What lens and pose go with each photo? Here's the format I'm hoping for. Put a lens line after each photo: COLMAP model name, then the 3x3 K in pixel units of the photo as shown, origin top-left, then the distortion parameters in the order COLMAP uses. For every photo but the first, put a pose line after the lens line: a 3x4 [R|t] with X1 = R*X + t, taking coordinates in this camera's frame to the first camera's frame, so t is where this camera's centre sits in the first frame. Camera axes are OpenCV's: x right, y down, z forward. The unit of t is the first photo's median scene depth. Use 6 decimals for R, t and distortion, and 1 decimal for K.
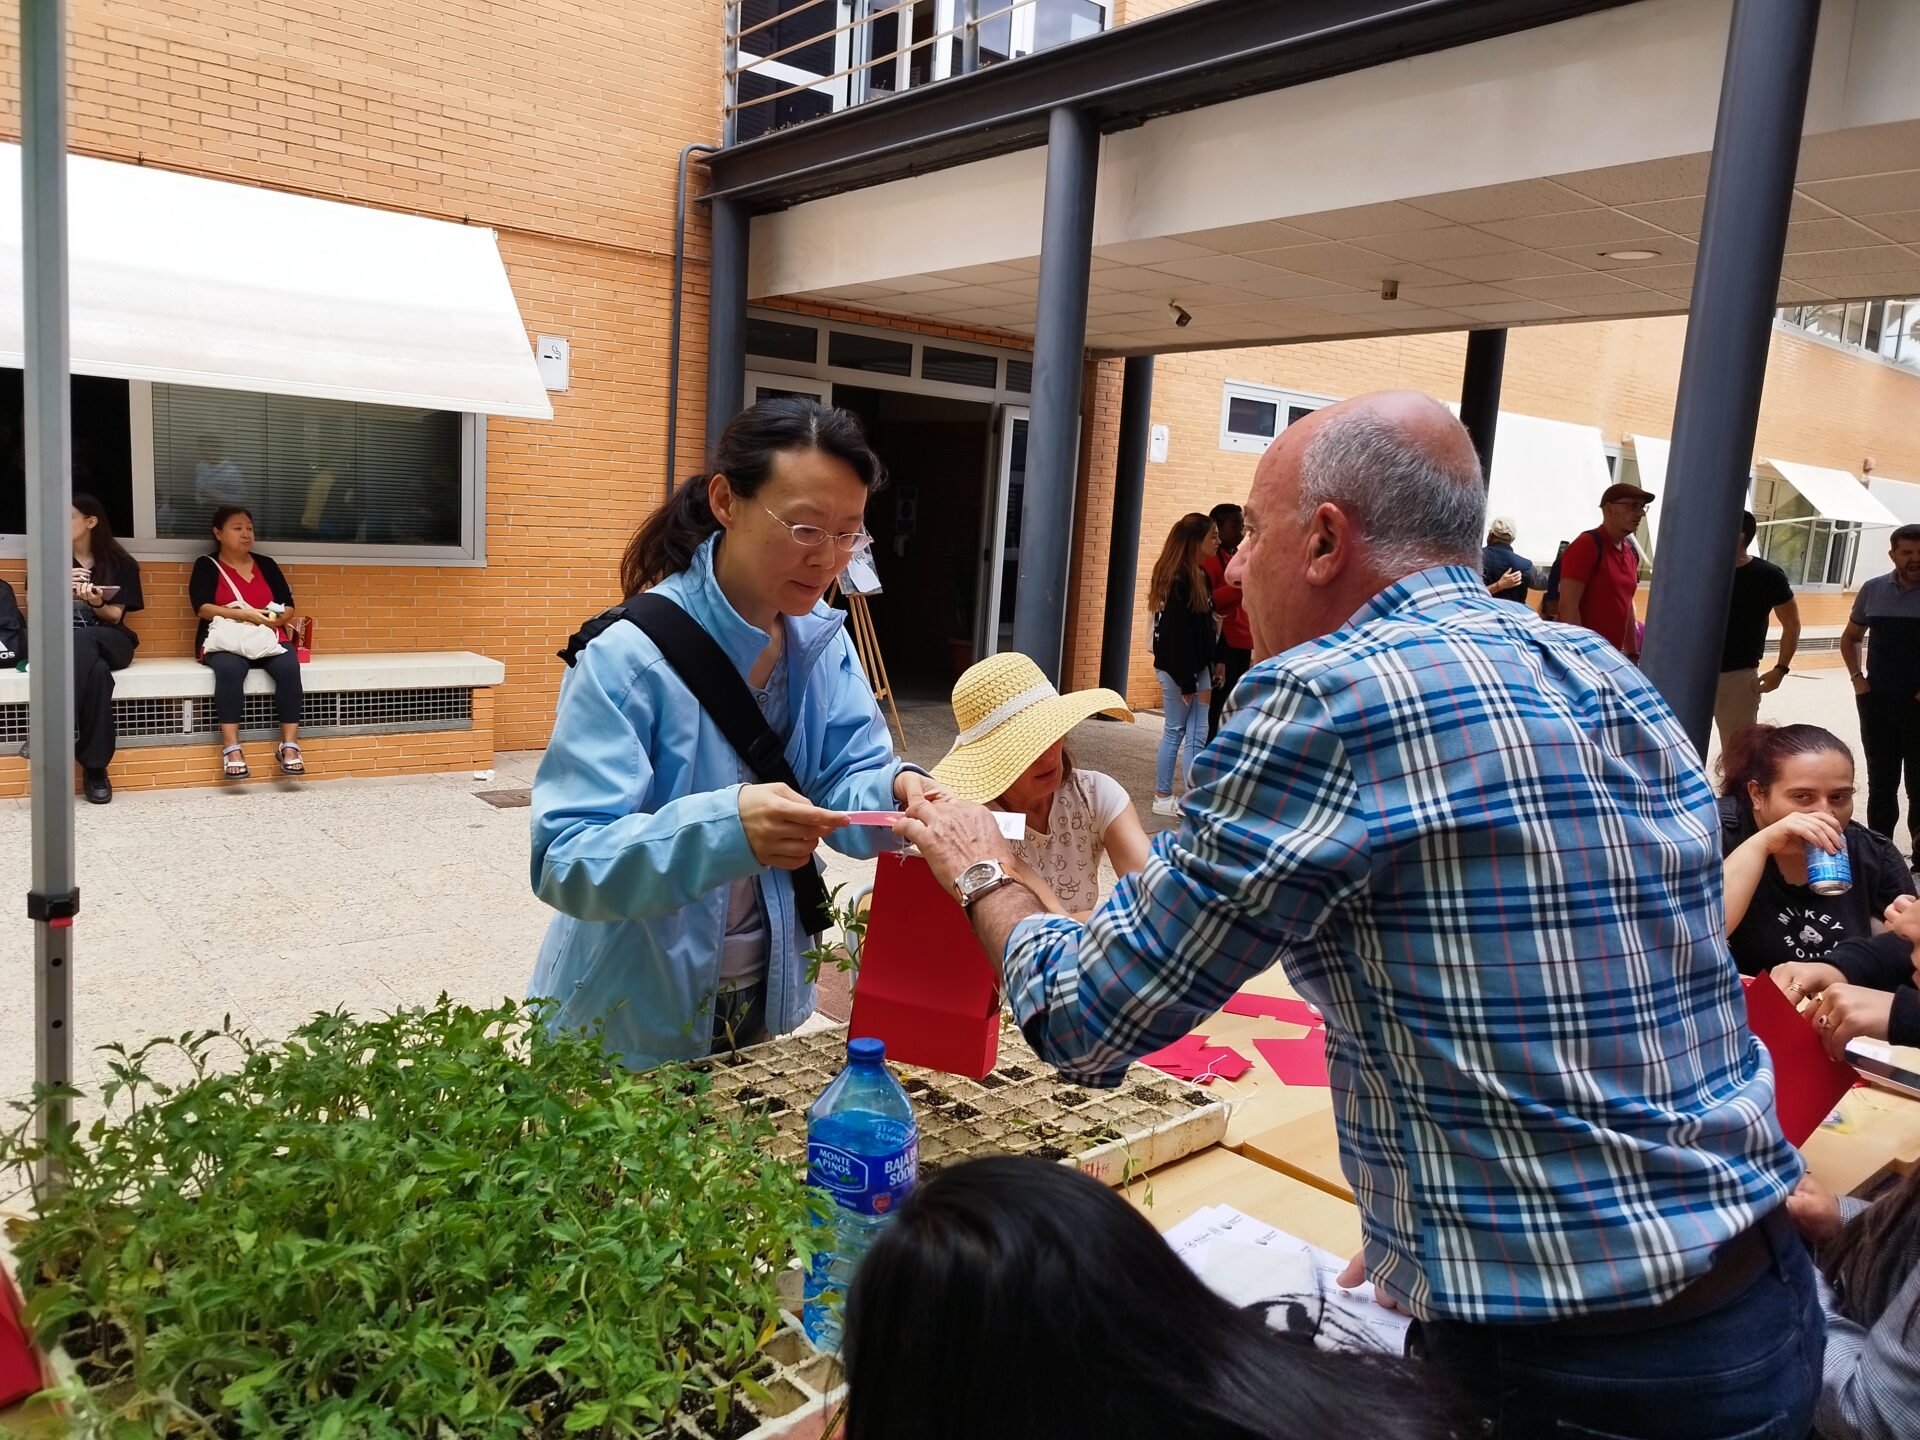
lens RADIAL K [[1381.2, 0, 955.3], [0, 1381.2, 720.2], [0, 0, 1]] dist [0.008121, 0.003227]
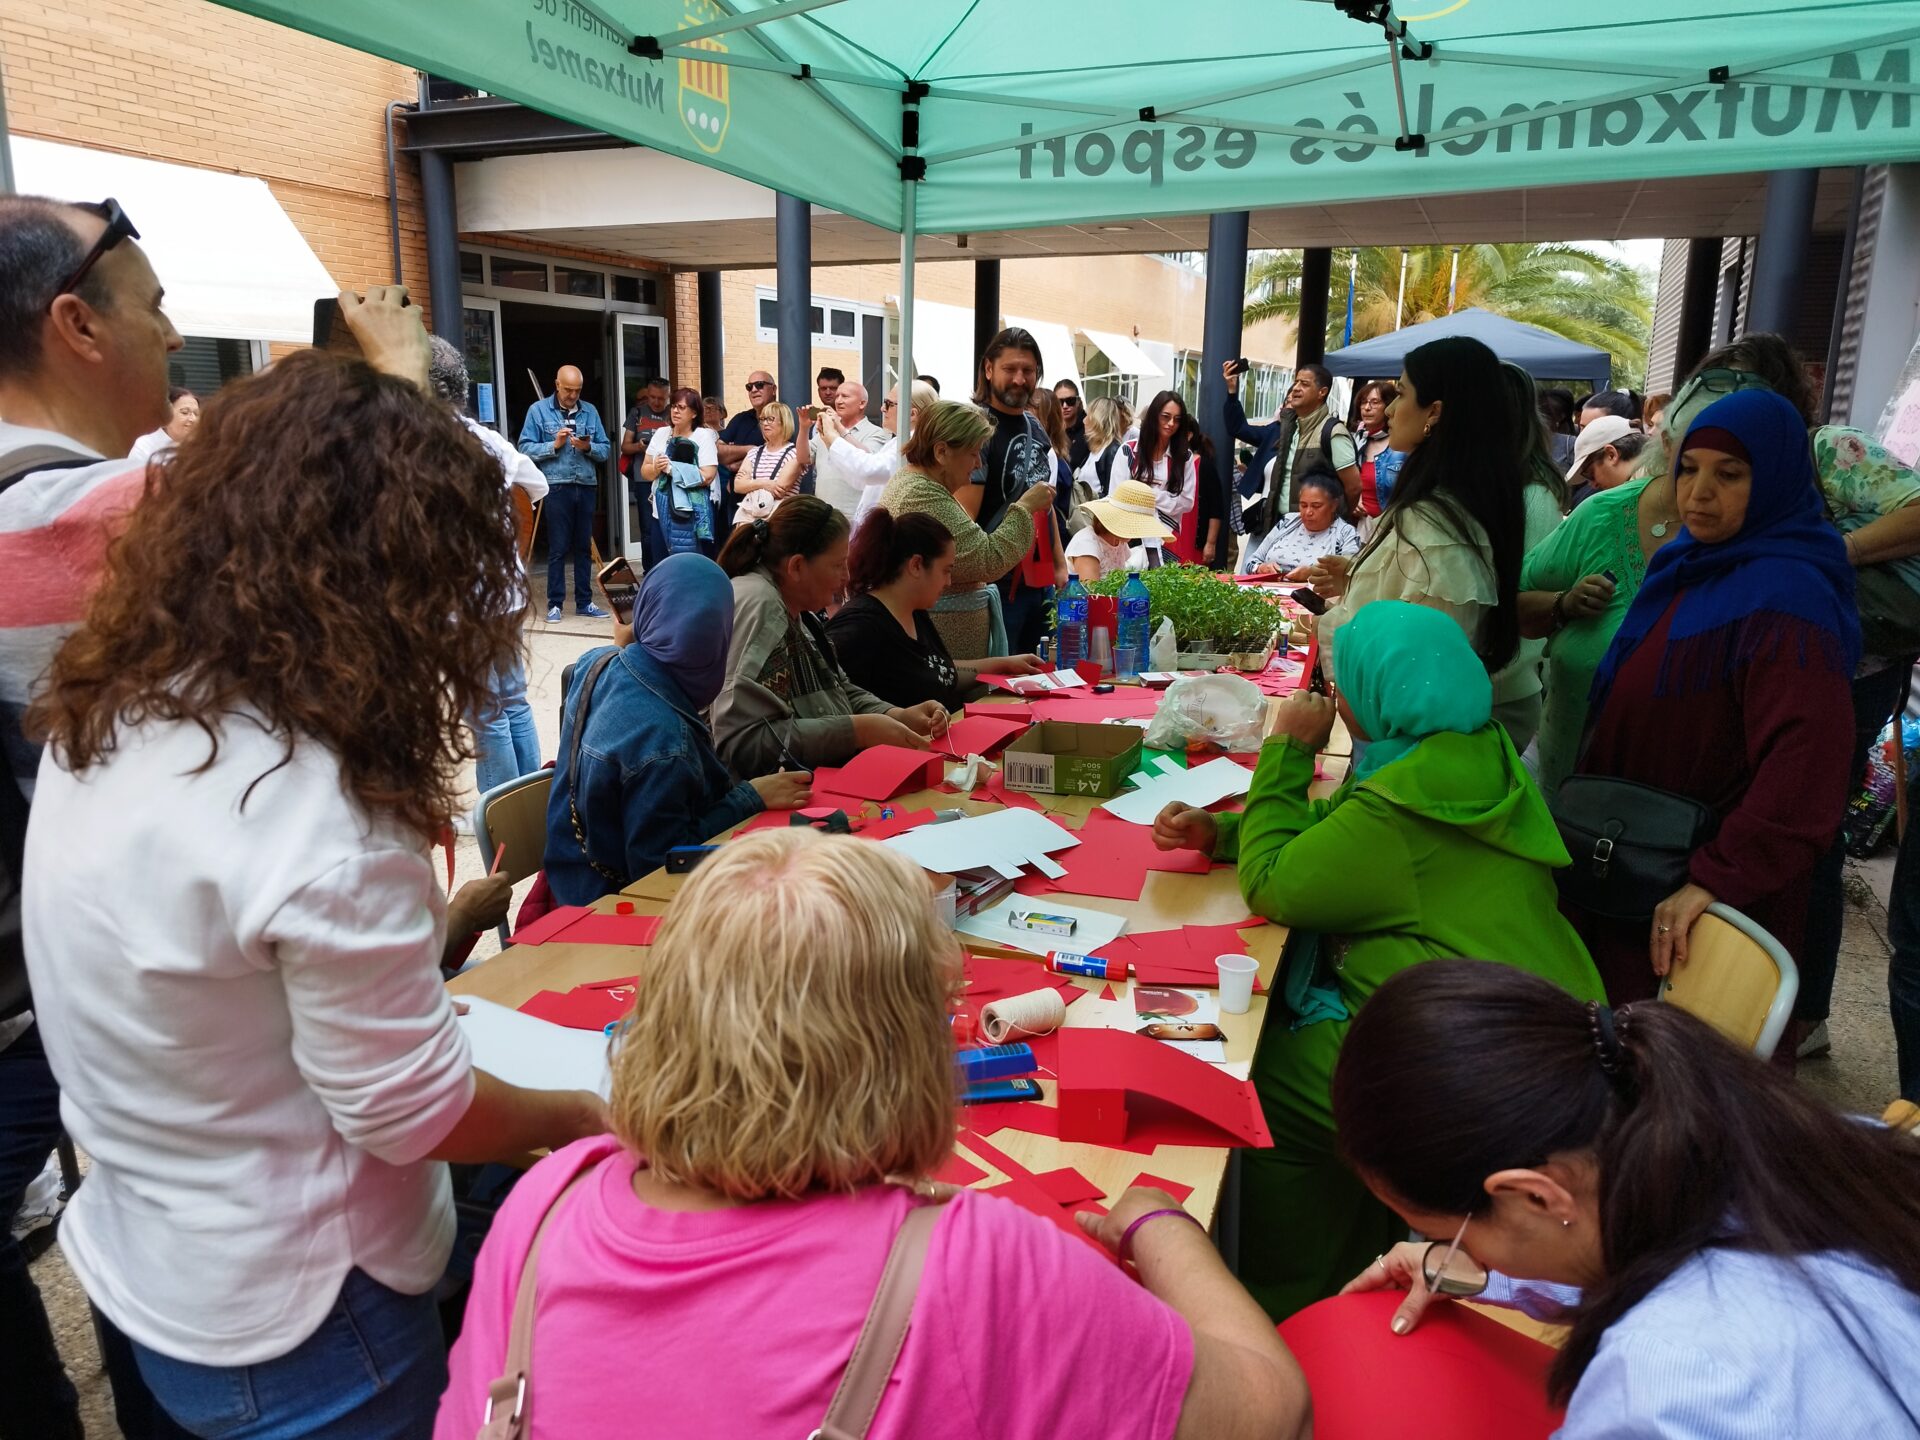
lens RADIAL K [[1404.0, 0, 971.5], [0, 1404.0, 709.9], [0, 0, 1]] dist [0.021618, -0.006616]
pose [[0.875494, -0.152742, 0.458454, -0.403805], [0.115280, 0.987356, 0.108807, 0.024843], [-0.469276, -0.042410, 0.882032, -0.334401]]
